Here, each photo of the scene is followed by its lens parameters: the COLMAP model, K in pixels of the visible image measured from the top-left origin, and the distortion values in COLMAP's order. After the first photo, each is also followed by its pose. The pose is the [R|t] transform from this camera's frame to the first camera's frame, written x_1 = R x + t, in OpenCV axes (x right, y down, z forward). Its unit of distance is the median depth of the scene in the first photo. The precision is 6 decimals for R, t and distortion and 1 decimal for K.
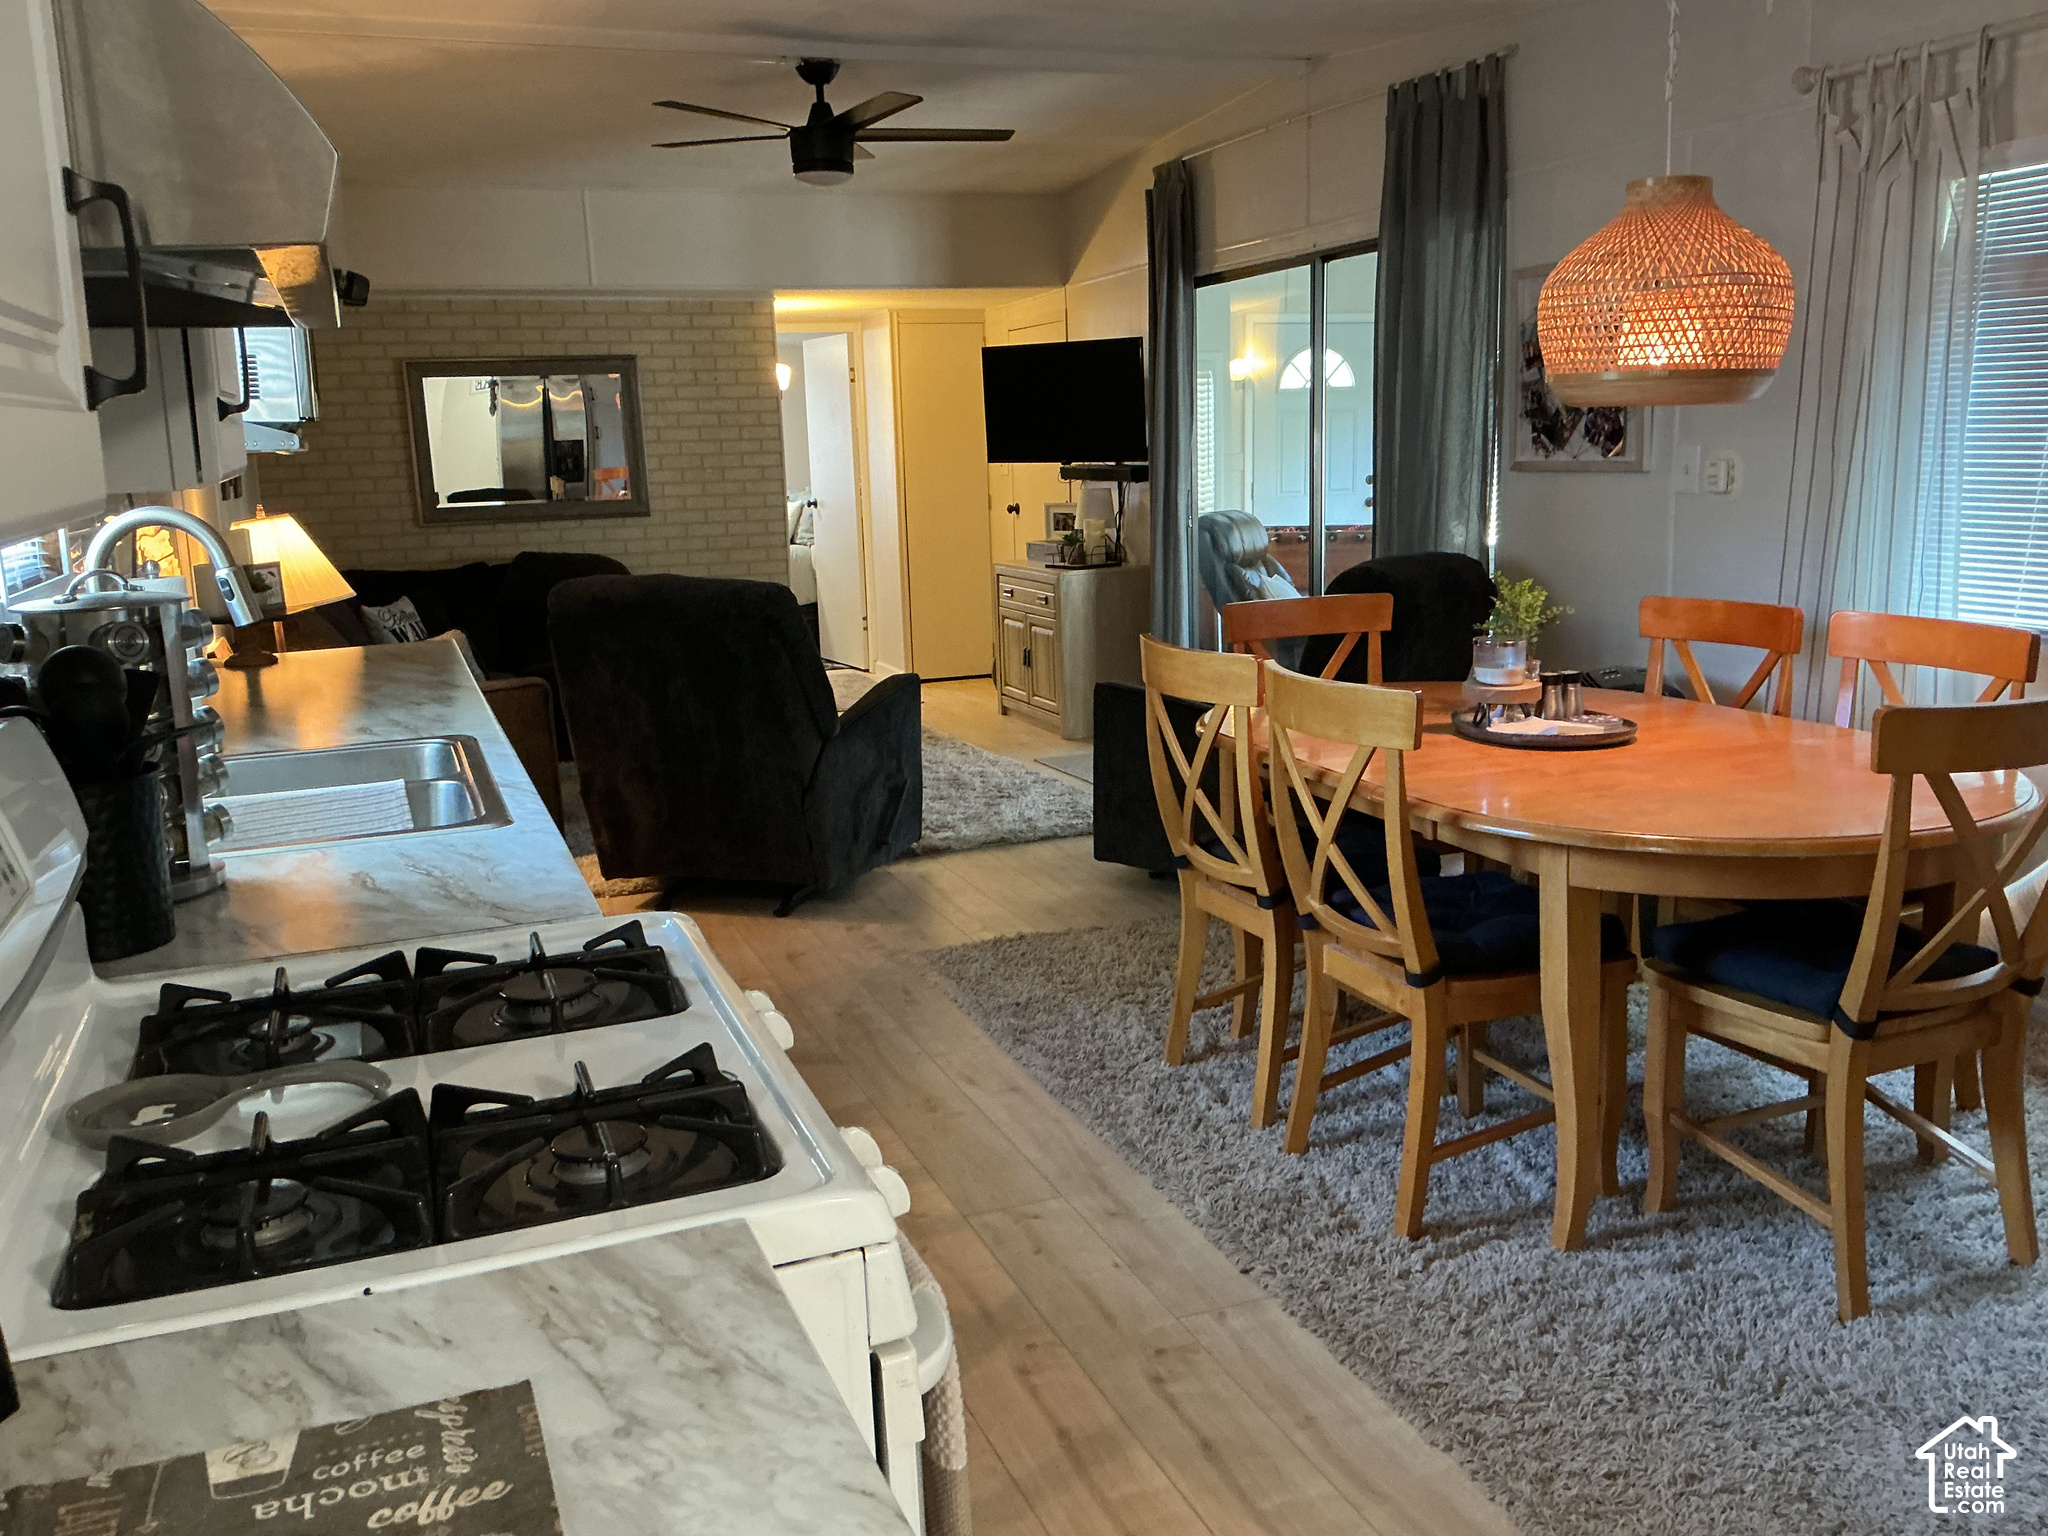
lens RADIAL K [[1696.5, 0, 1020.8], [0, 1696.5, 772.9], [0, 0, 1]] dist [0.032397, -0.108922]
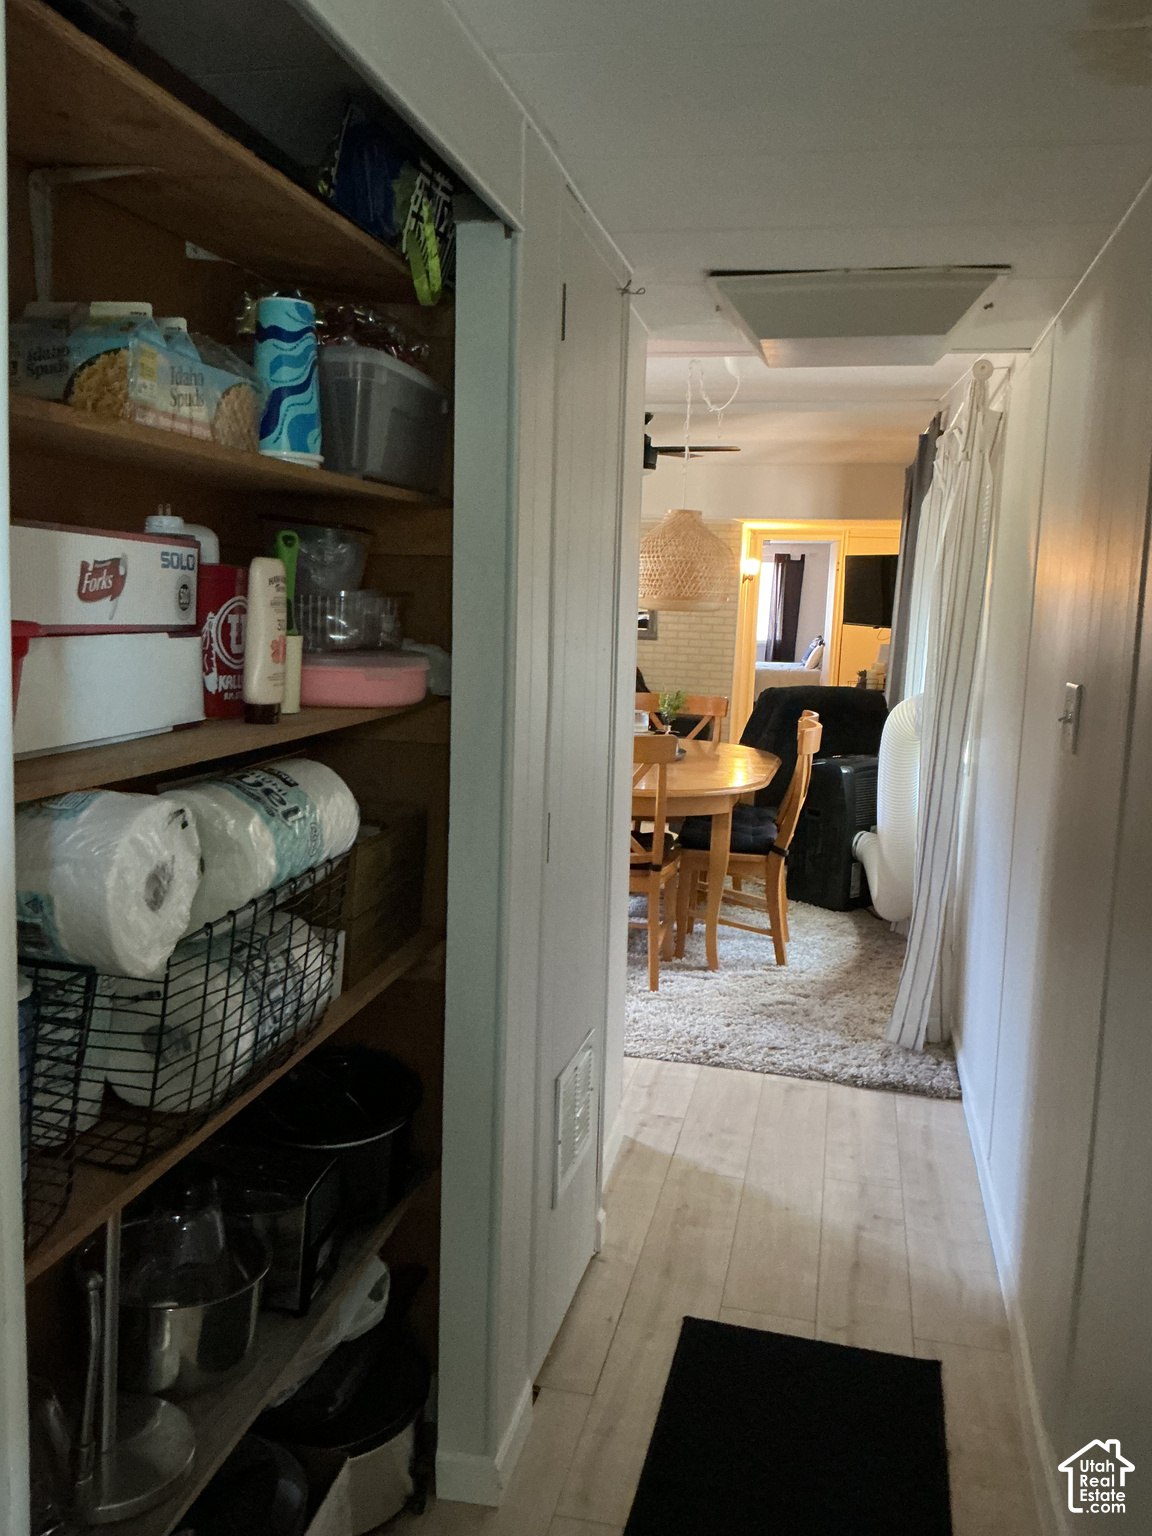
lens RADIAL K [[1272.4, 0, 578.1], [0, 1272.4, 770.6], [0, 0, 1]] dist [0.032397, -0.108922]
pose [[0.845822, 0.133899, -0.516389, 0.421387], [-0.161348, 0.986862, -0.008390, 0.008718], [0.508481, 0.090415, 0.856313, -0.174921]]
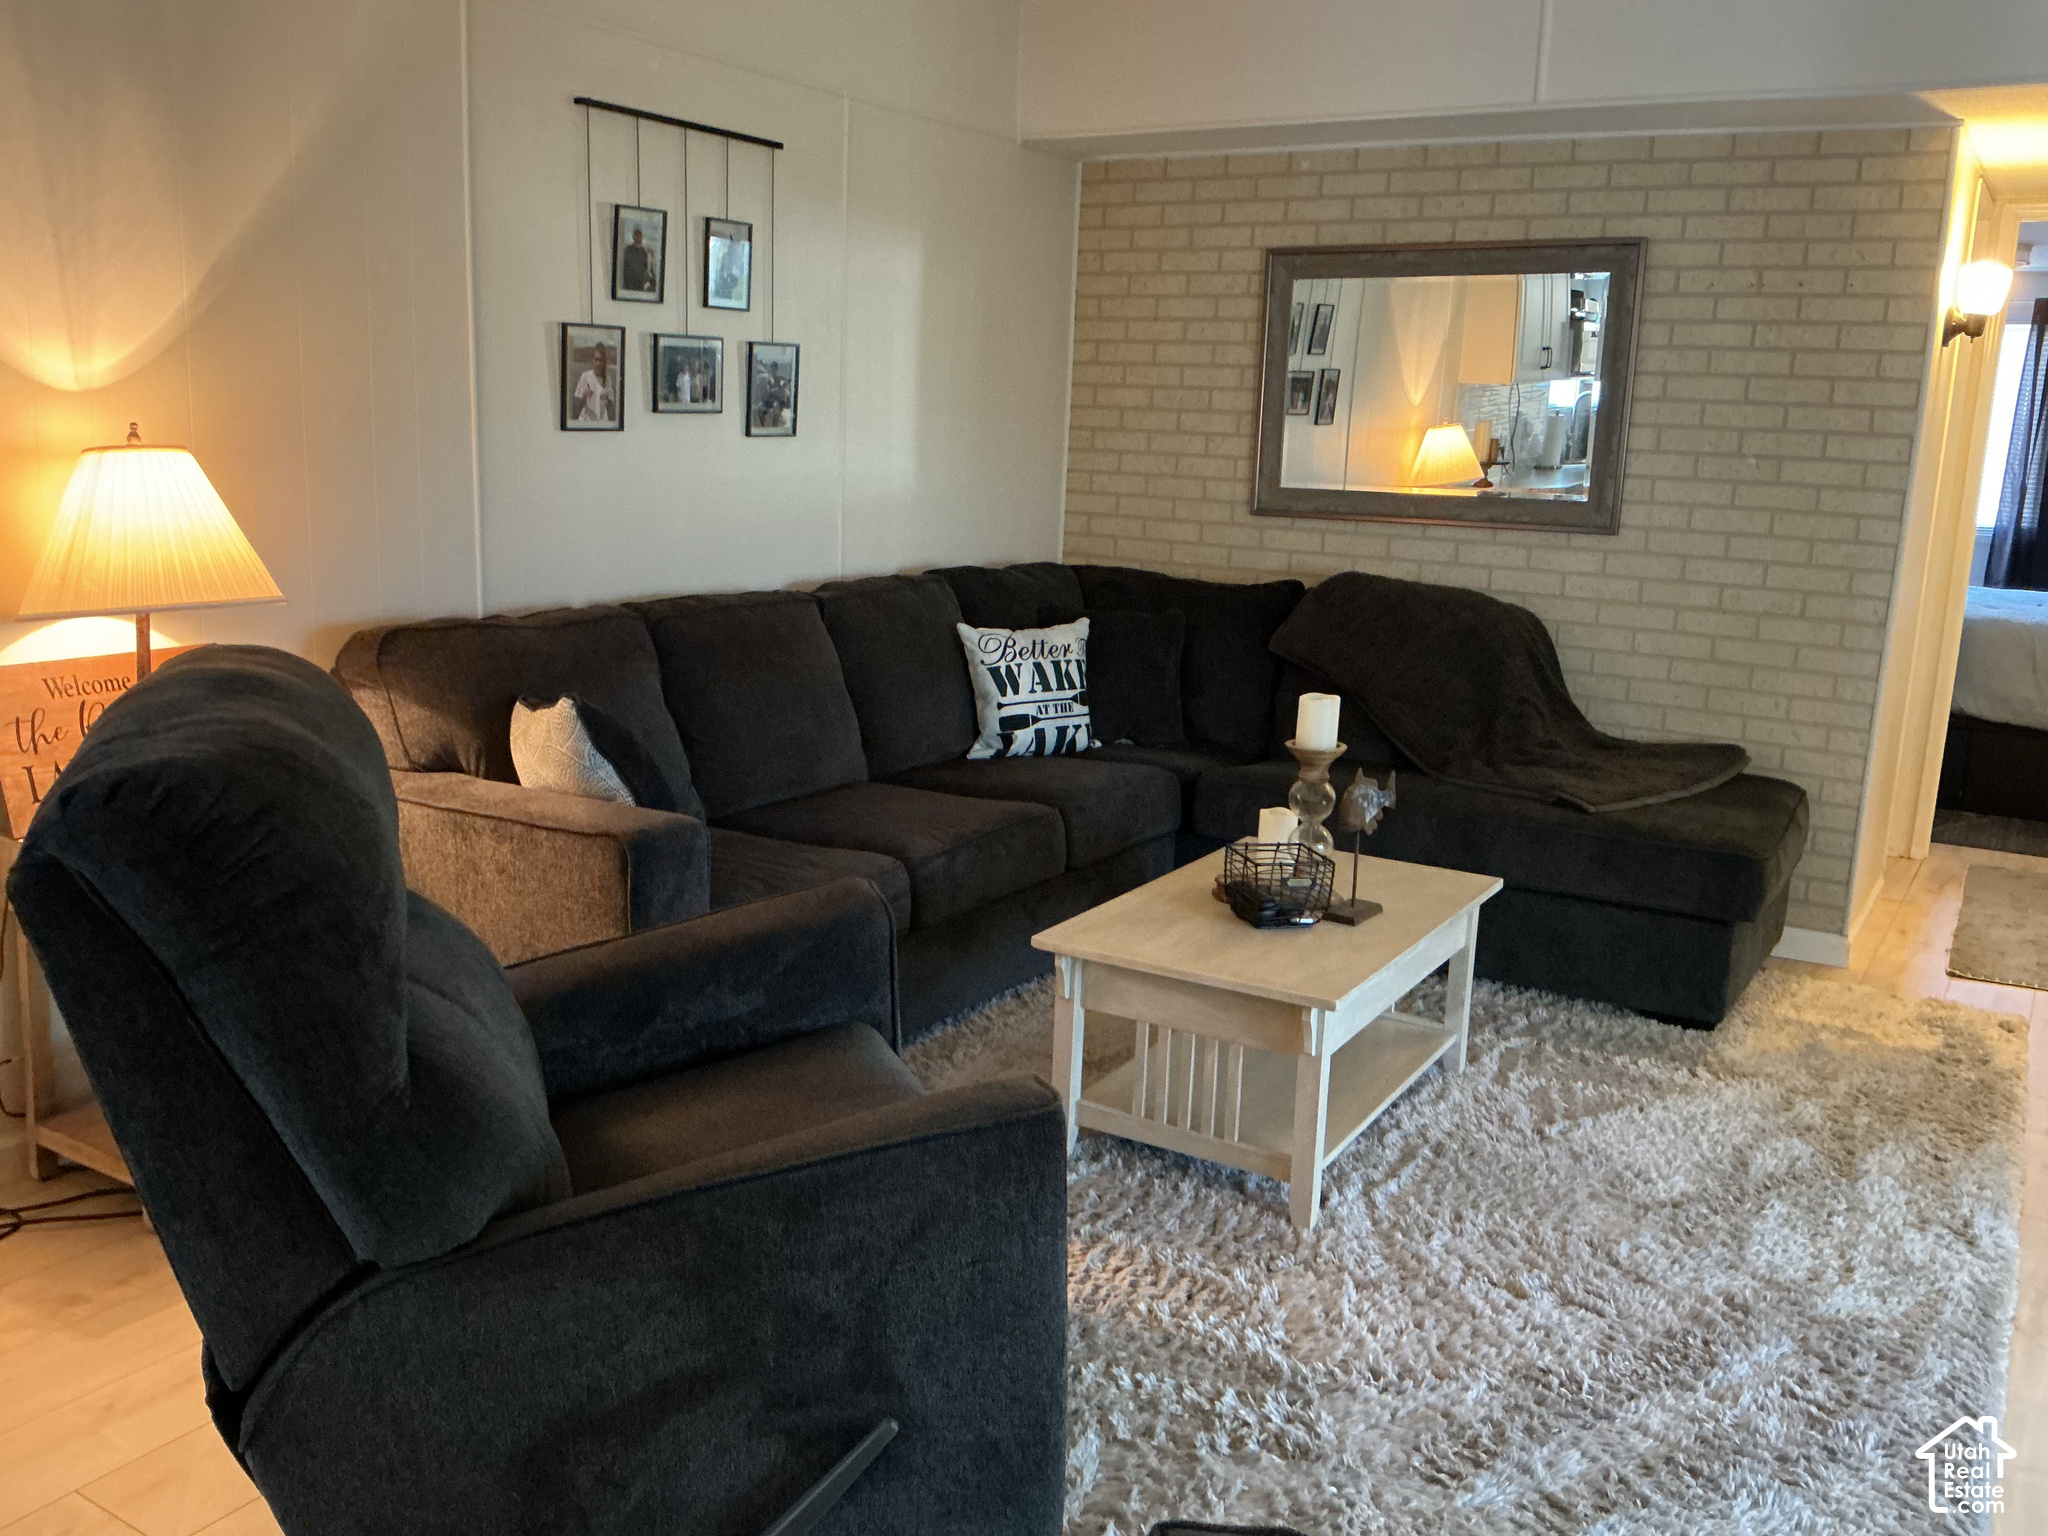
lens RADIAL K [[1696.5, 0, 1012.5], [0, 1696.5, 767.2], [0, 0, 1]] dist [0.032397, -0.108922]
pose [[0.599612, 0.211956, -0.771712, 0.103711], [-0.203259, 0.973004, 0.109312, -0.098837], [0.774049, 0.091313, 0.626507, 0.514172]]
